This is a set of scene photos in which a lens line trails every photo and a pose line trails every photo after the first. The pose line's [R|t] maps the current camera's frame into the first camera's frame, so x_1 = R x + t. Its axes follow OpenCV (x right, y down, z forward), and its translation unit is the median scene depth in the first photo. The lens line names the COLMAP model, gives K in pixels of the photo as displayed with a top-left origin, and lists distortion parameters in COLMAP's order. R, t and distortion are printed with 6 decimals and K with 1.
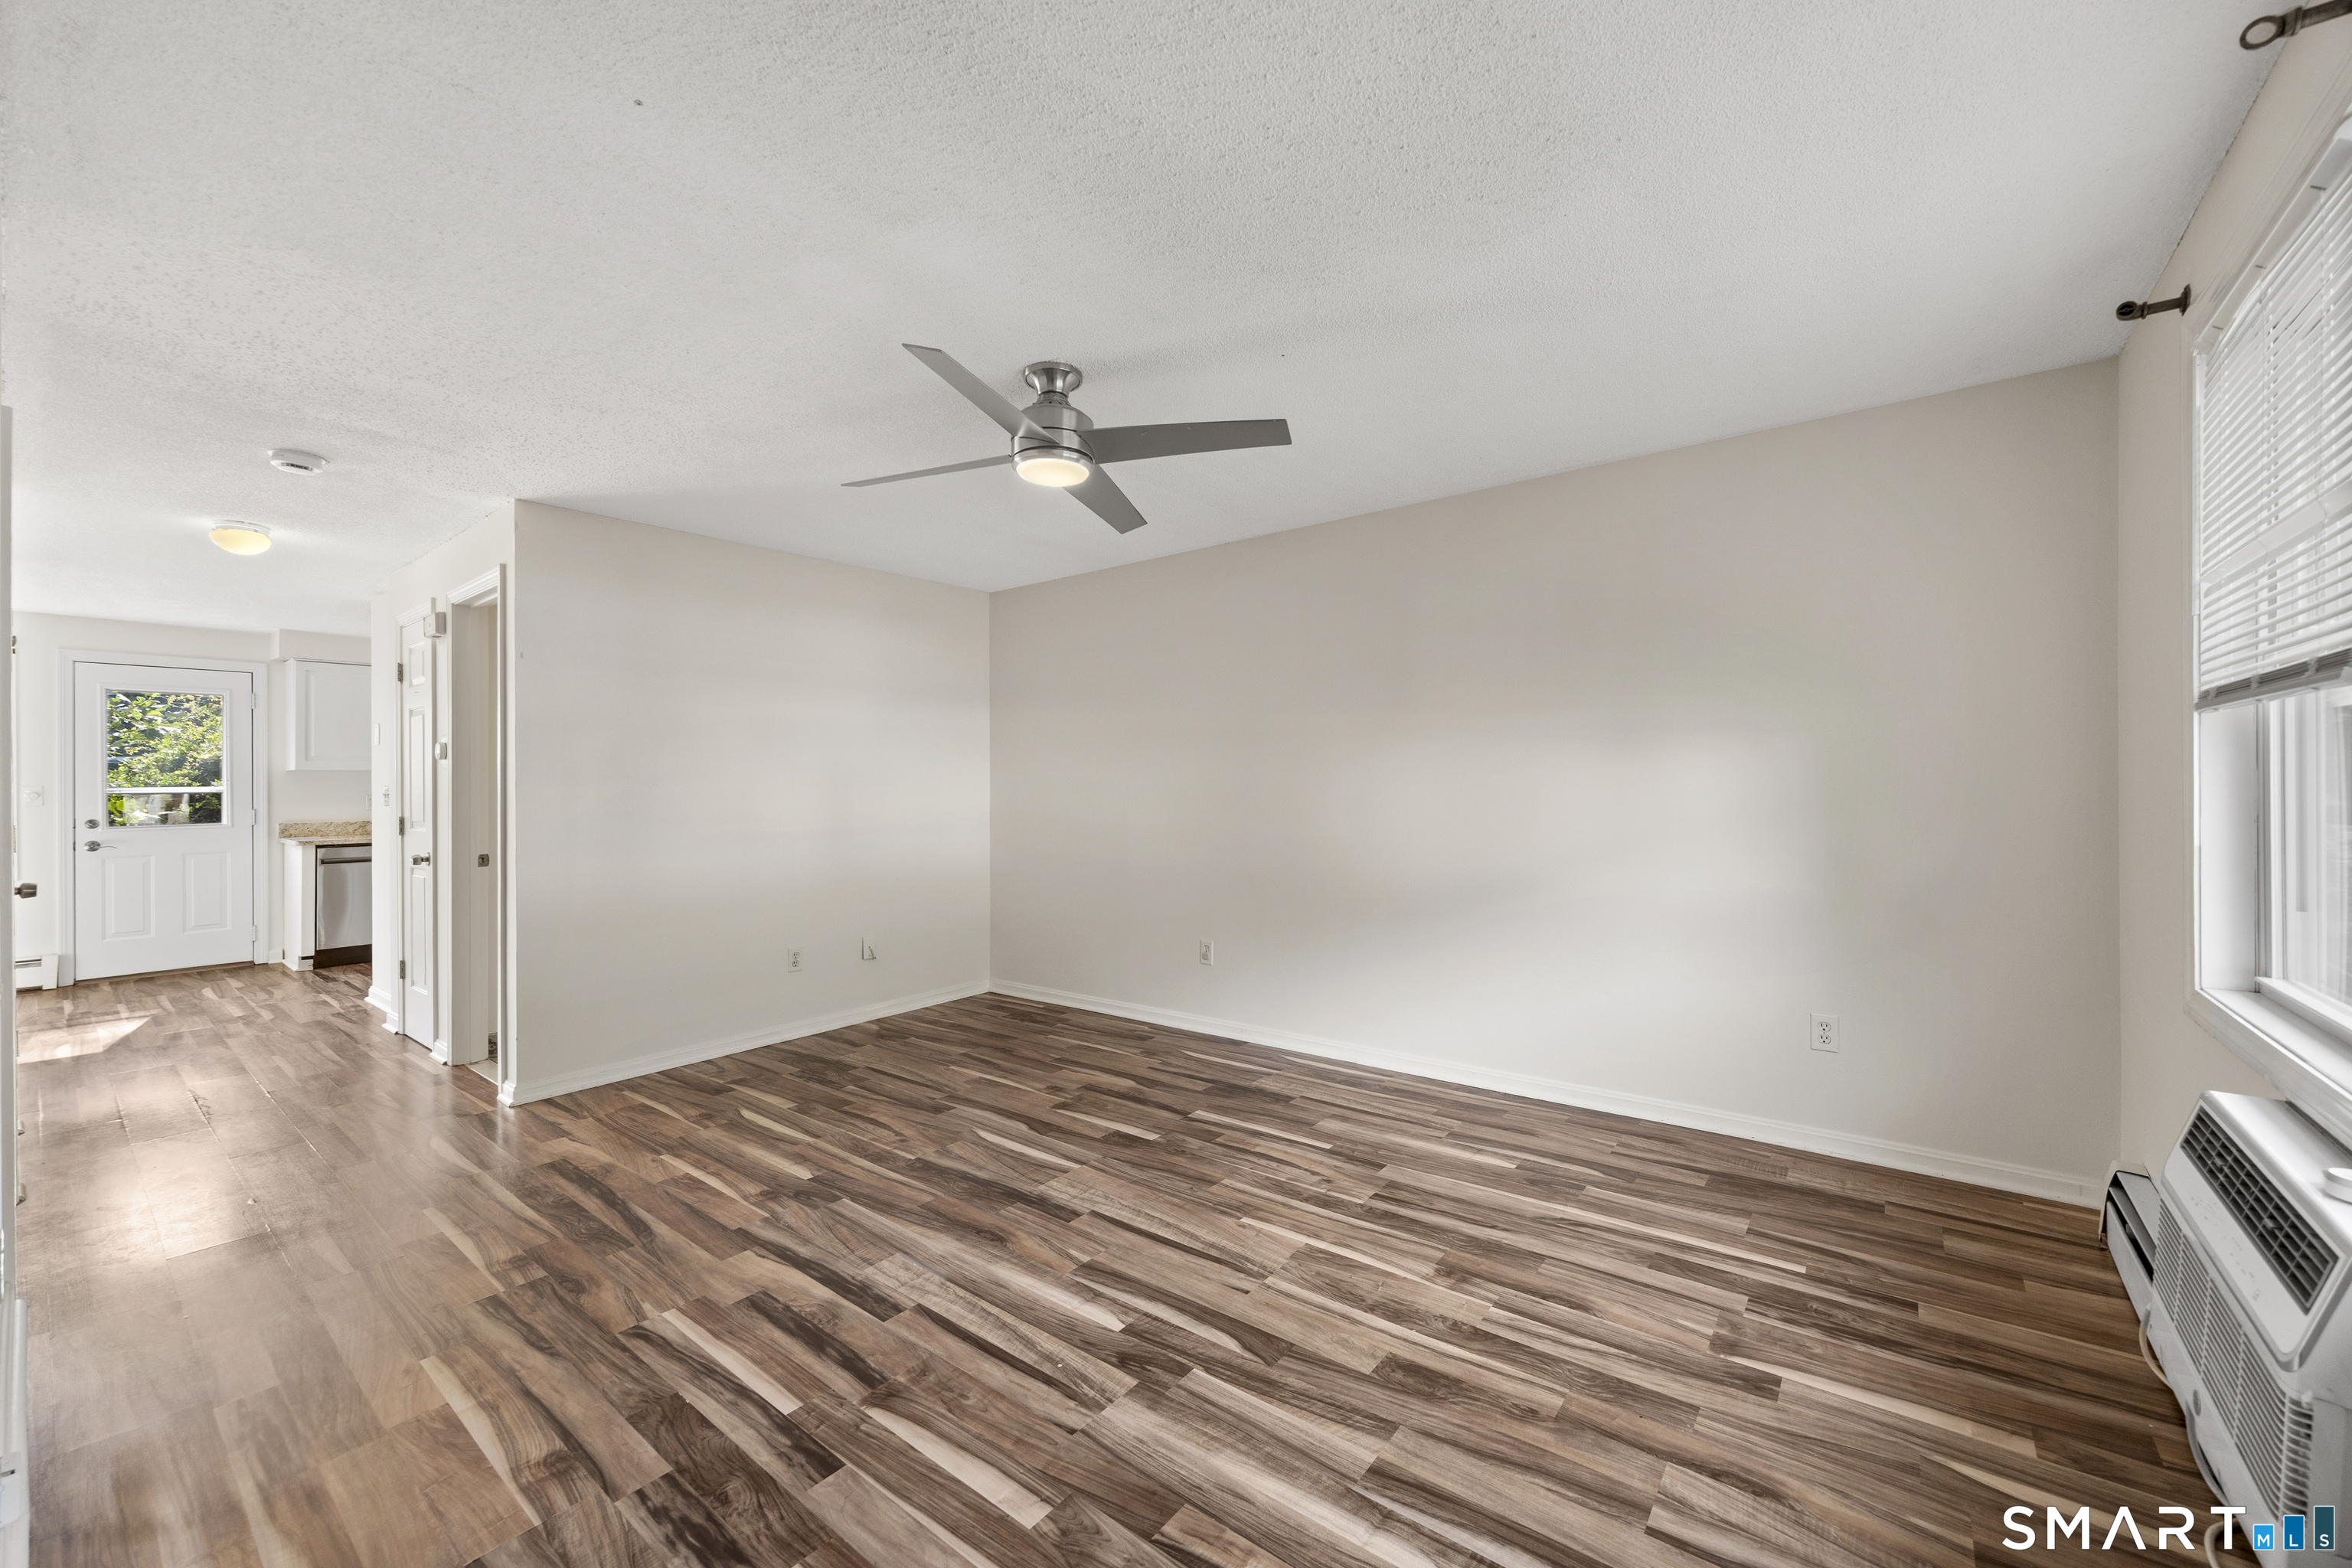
lens RADIAL K [[916.0, 0, 1187.6], [0, 916.0, 753.7], [0, 0, 1]] dist [0.002315, 0.000287]
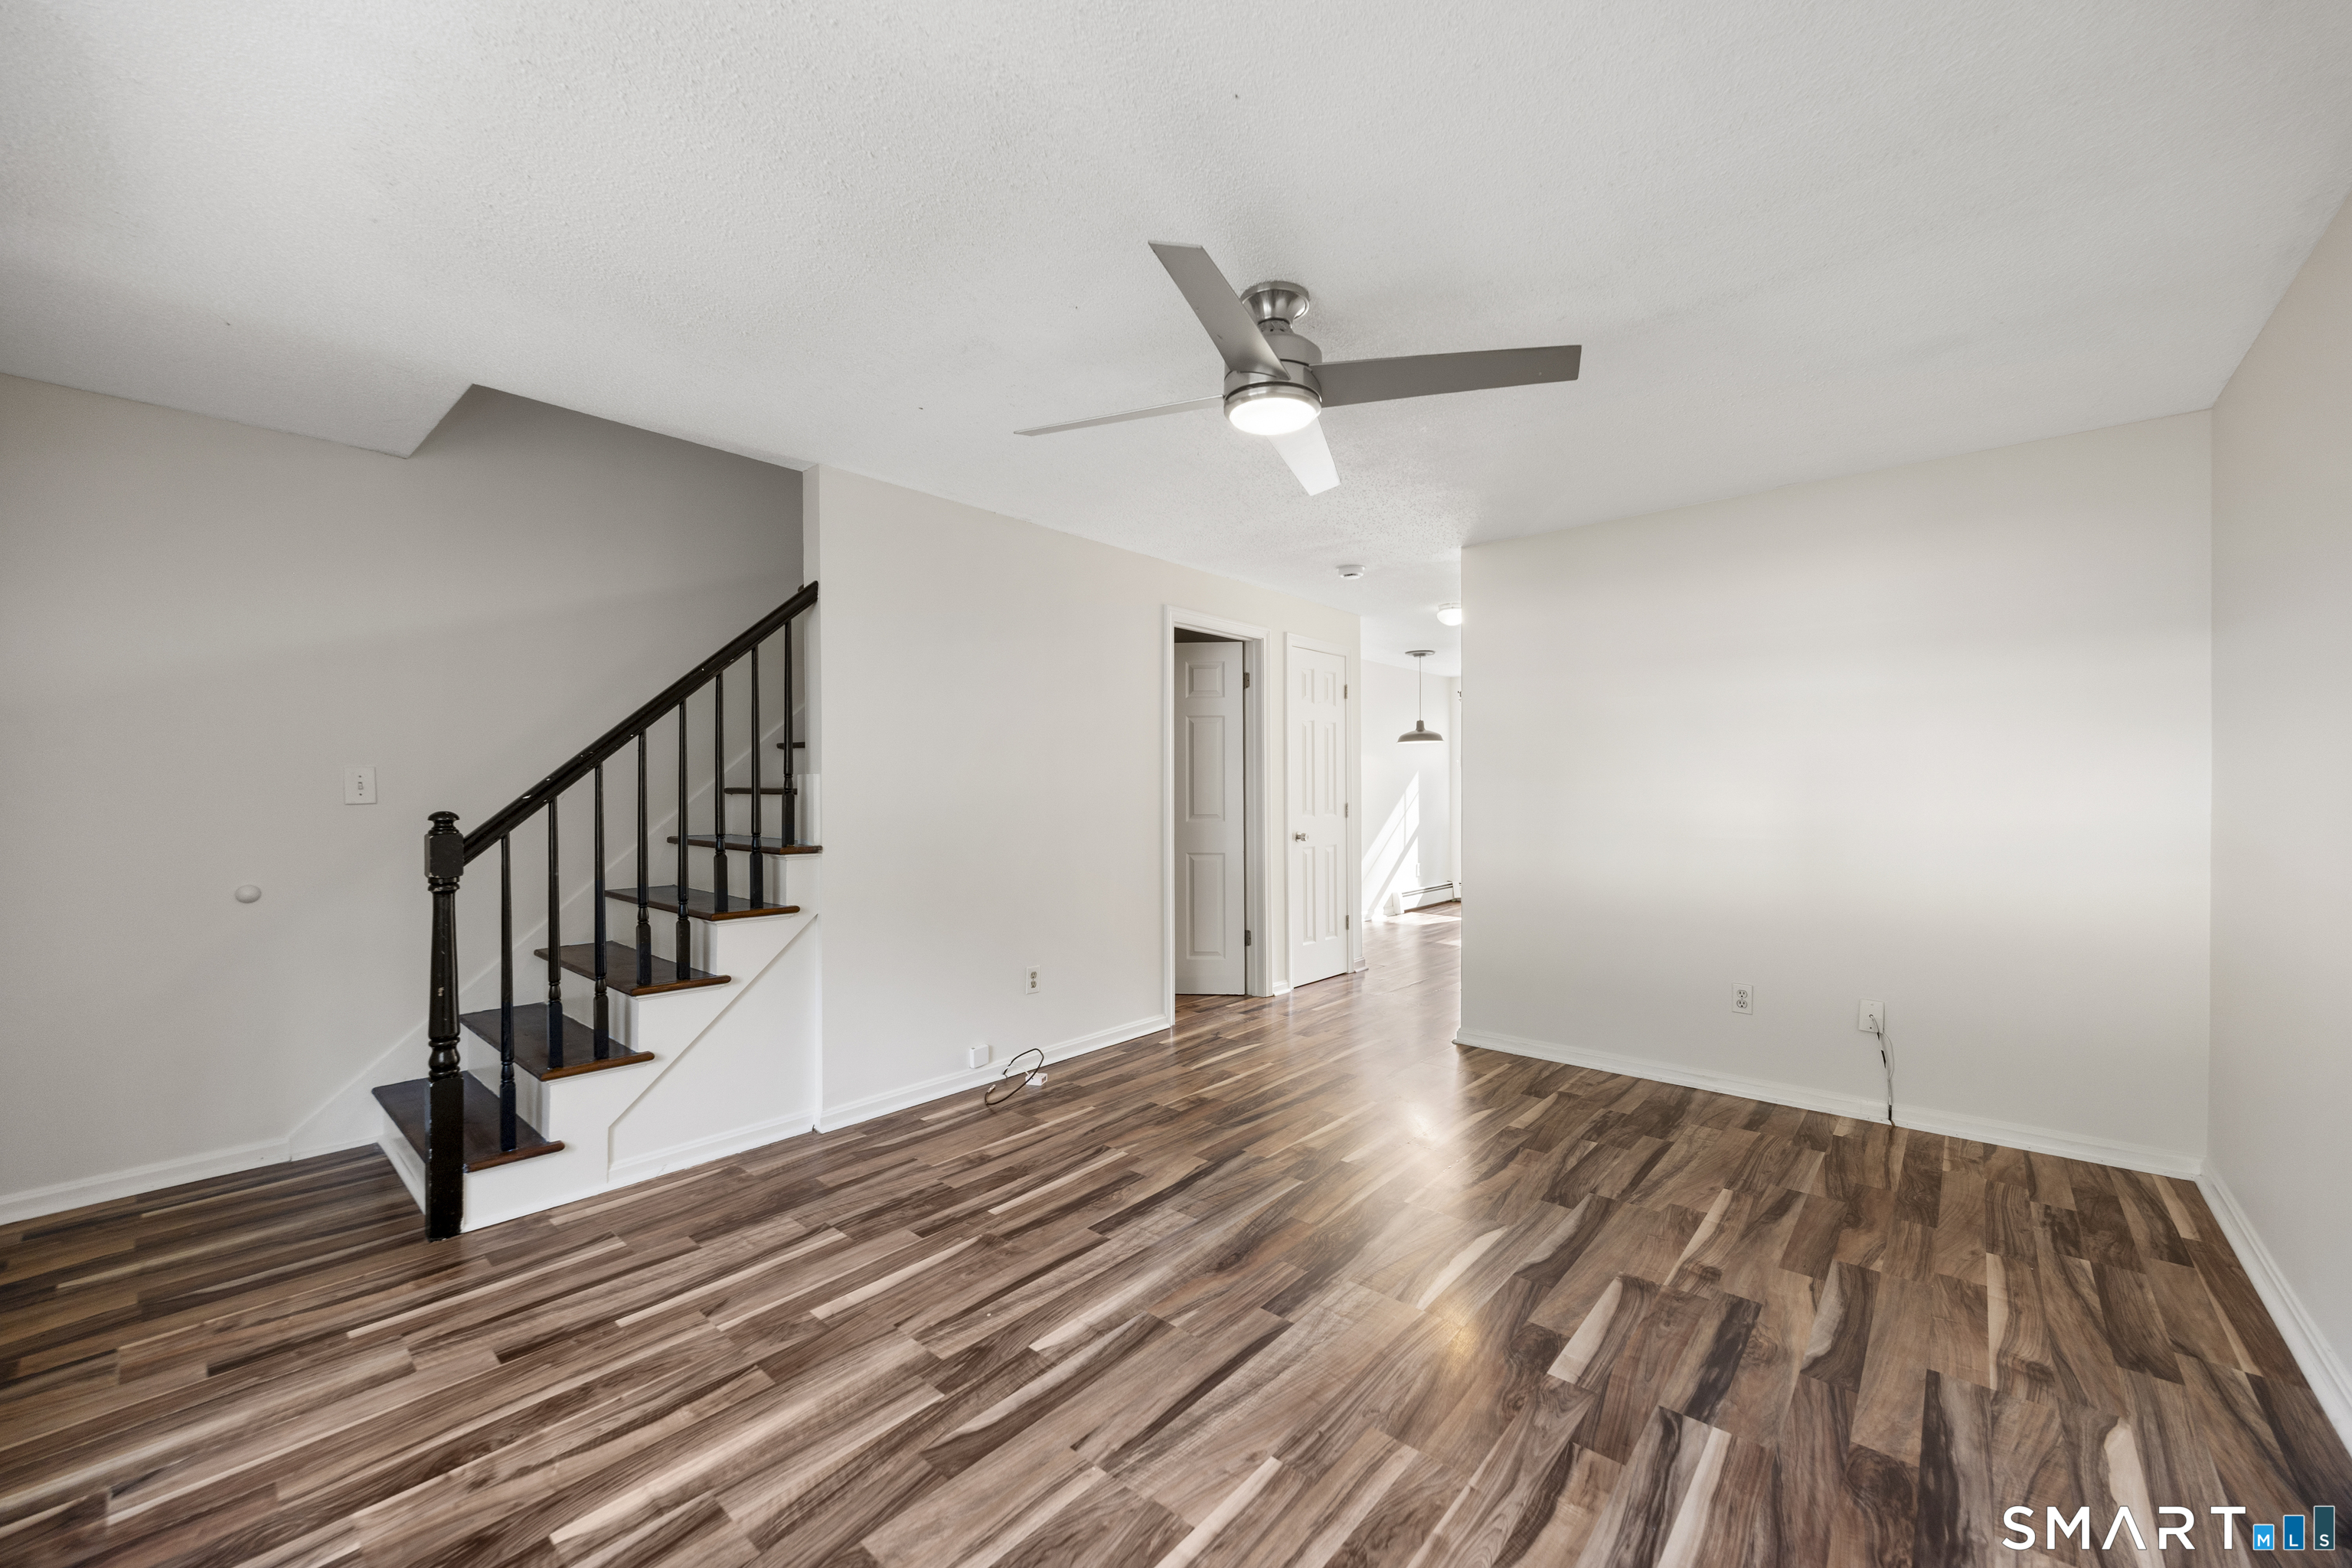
lens RADIAL K [[904.3, 0, 1176.0], [0, 904.3, 784.0], [0, 0, 1]] dist [-0.000481, -0.000130]
pose [[-0.054159, 0.007060, -0.998507, 0.746267], [0.036985, 0.999303, 0.005059, 0.022212], [0.997847, -0.036655, -0.054382, 1.042917]]
